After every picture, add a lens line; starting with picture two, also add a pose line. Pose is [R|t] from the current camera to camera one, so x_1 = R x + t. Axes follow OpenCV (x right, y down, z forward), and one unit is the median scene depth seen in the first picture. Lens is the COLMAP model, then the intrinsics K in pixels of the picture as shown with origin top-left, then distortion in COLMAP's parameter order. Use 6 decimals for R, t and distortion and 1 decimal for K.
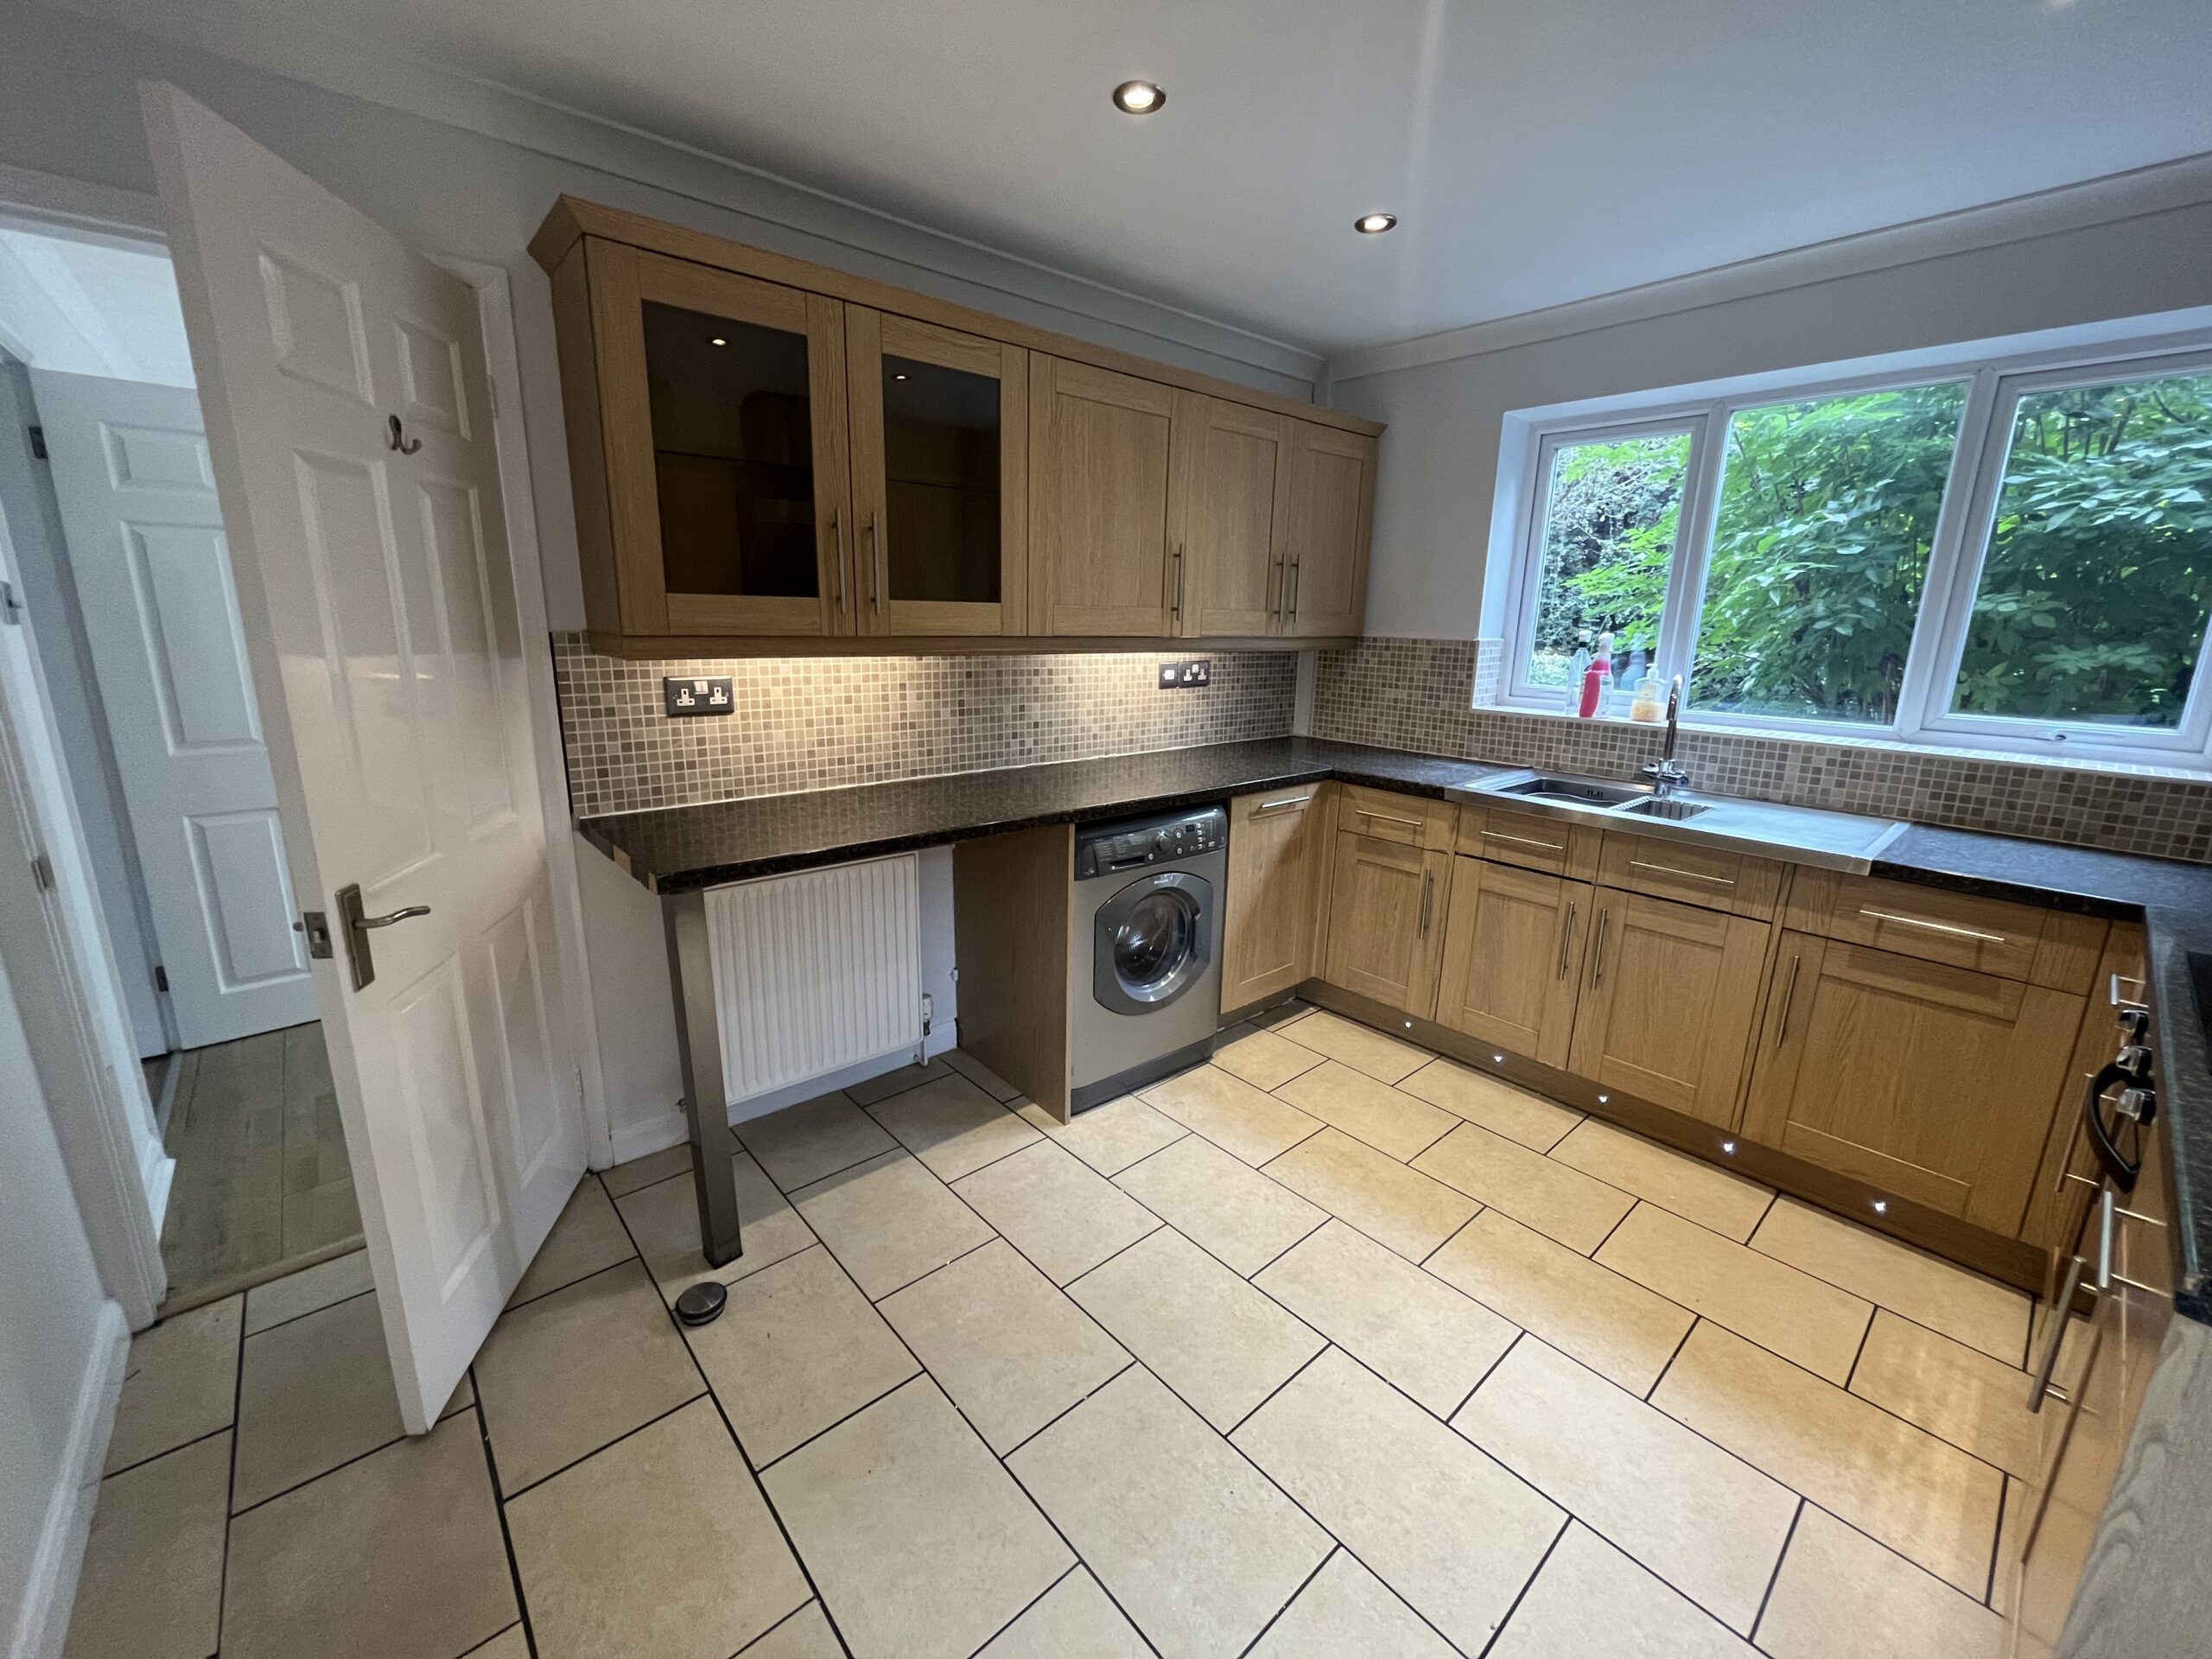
lens RADIAL K [[890.2, 0, 1103.2], [0, 890.2, 818.5], [0, 0, 1]] dist [-0.000343, -0.000633]
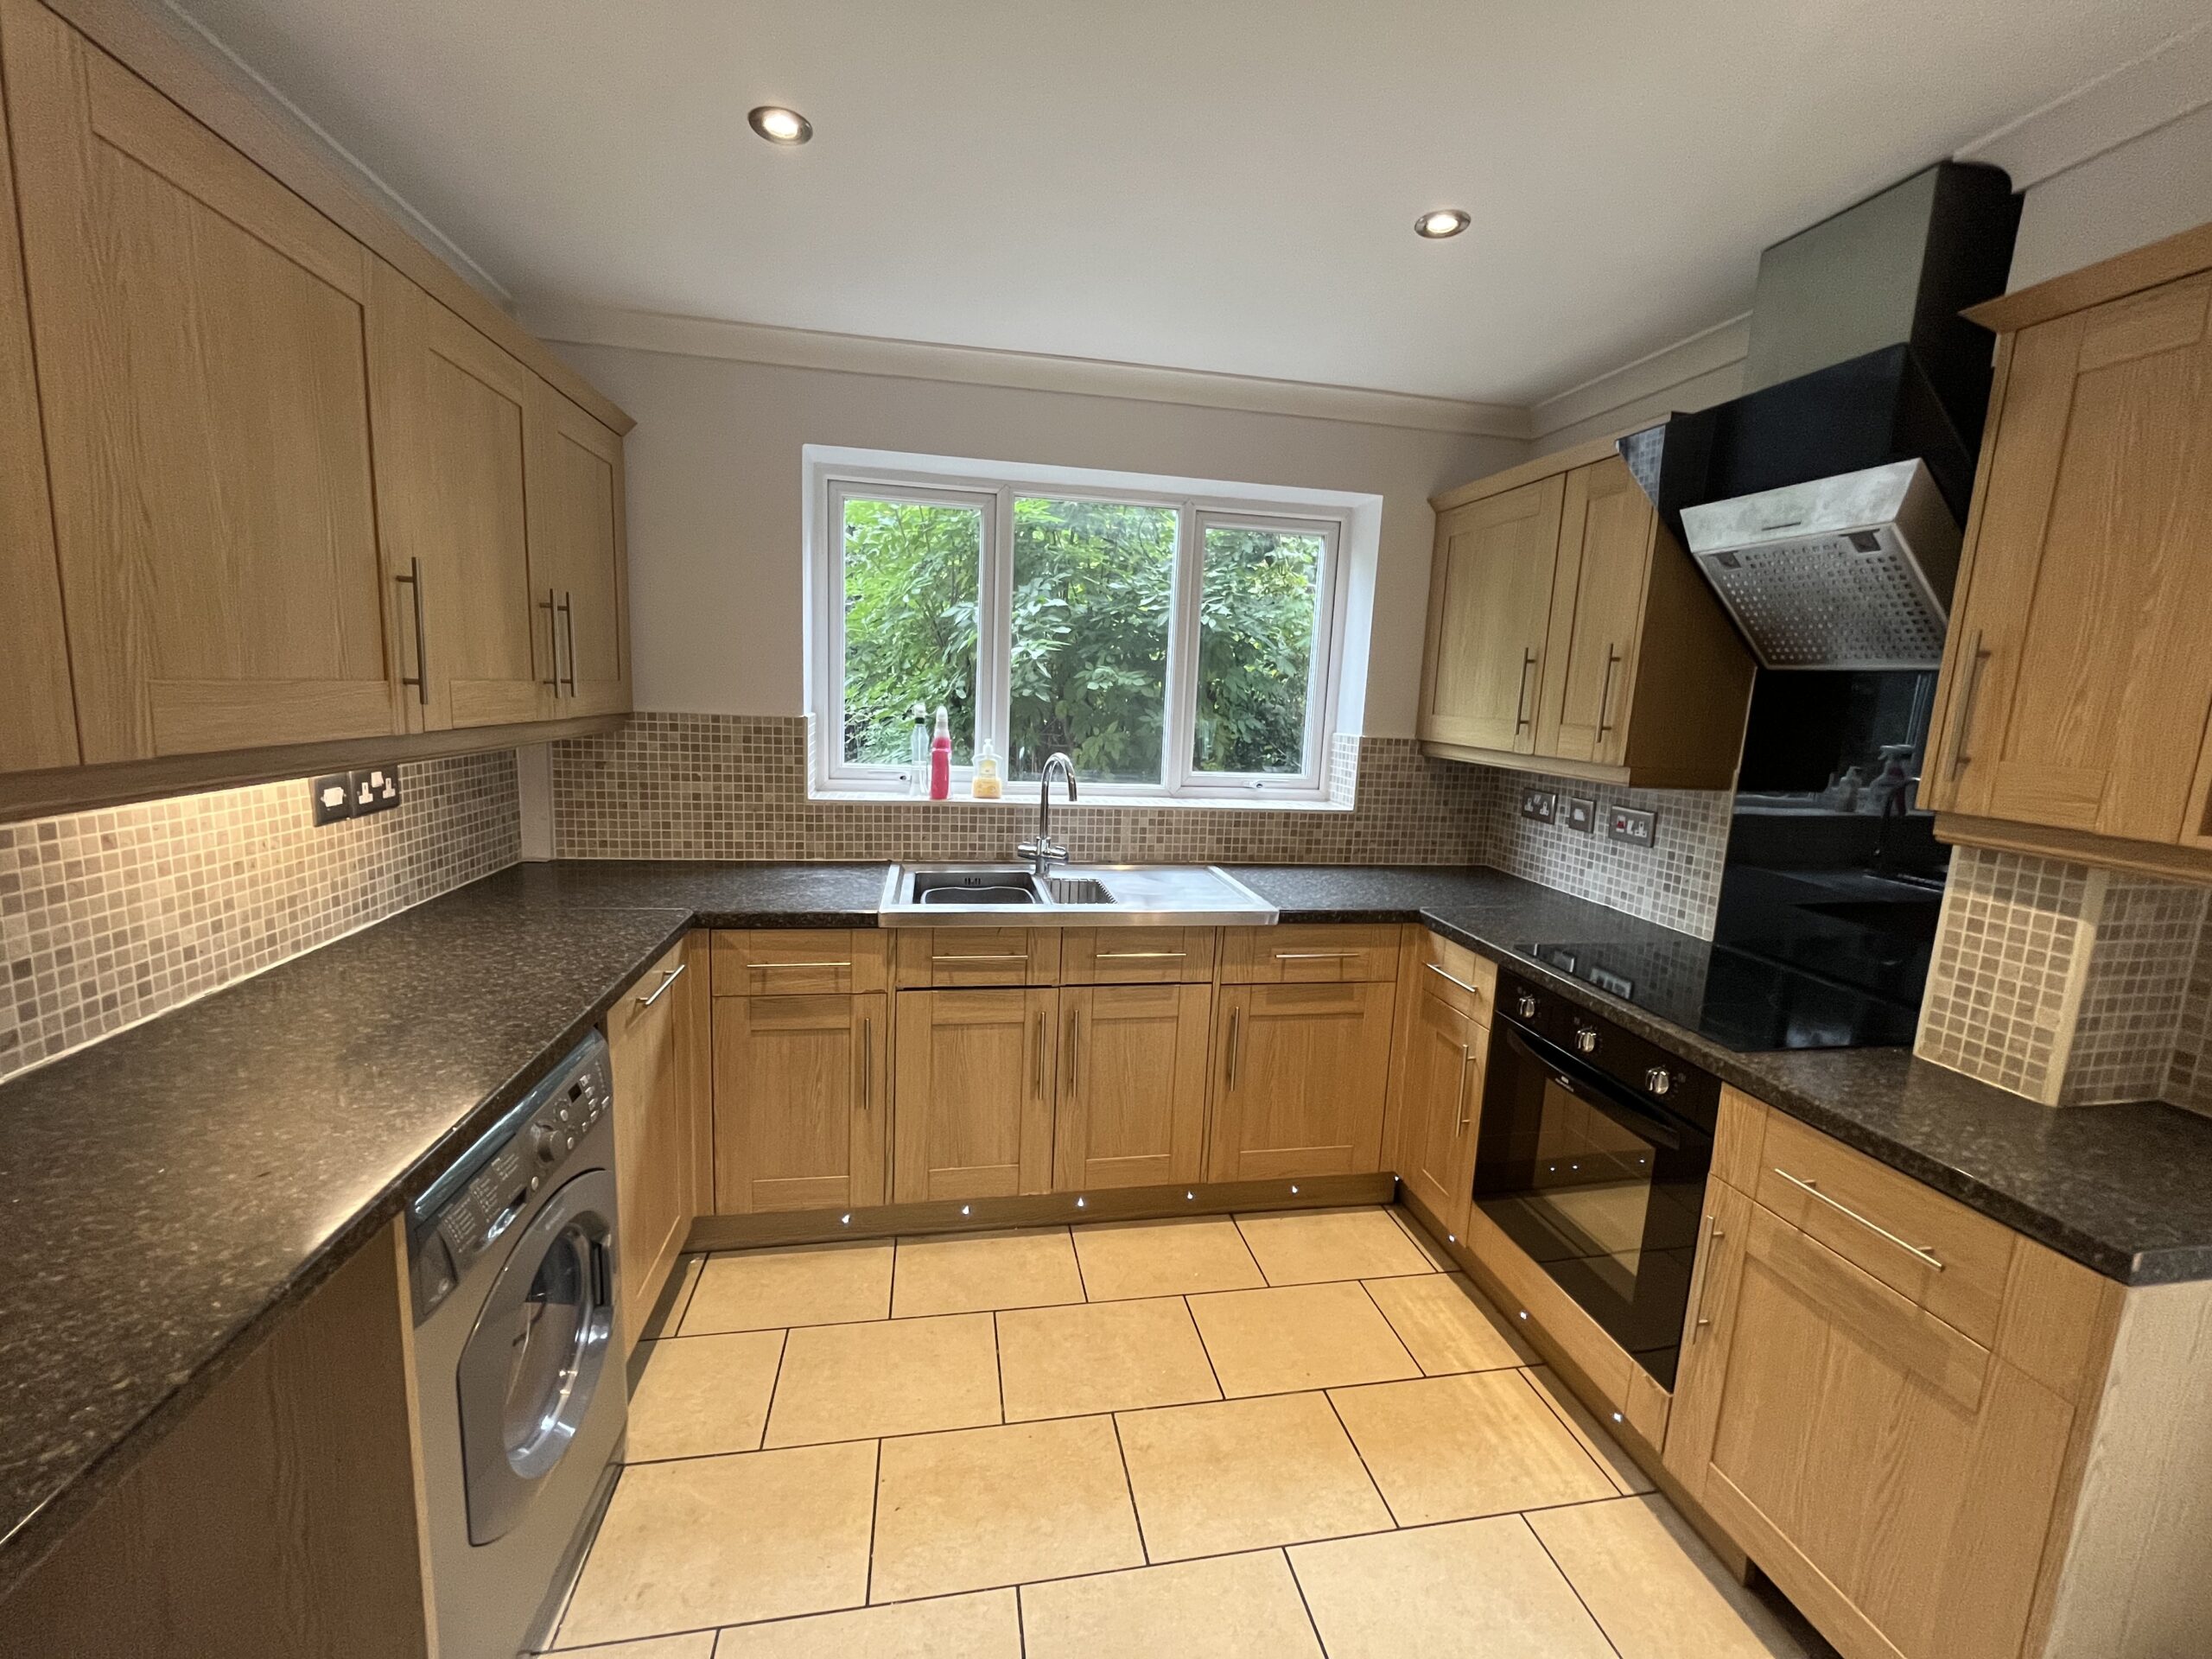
lens RADIAL K [[890.2, 0, 1103.2], [0, 890.2, 818.5], [0, 0, 1]] dist [-0.000343, -0.000633]
pose [[0.512550, -0.124958, 0.849516, -0.156305], [0.161872, 0.985676, 0.047323, -0.112350], [-0.843262, 0.113258, 0.525436, 0.384742]]
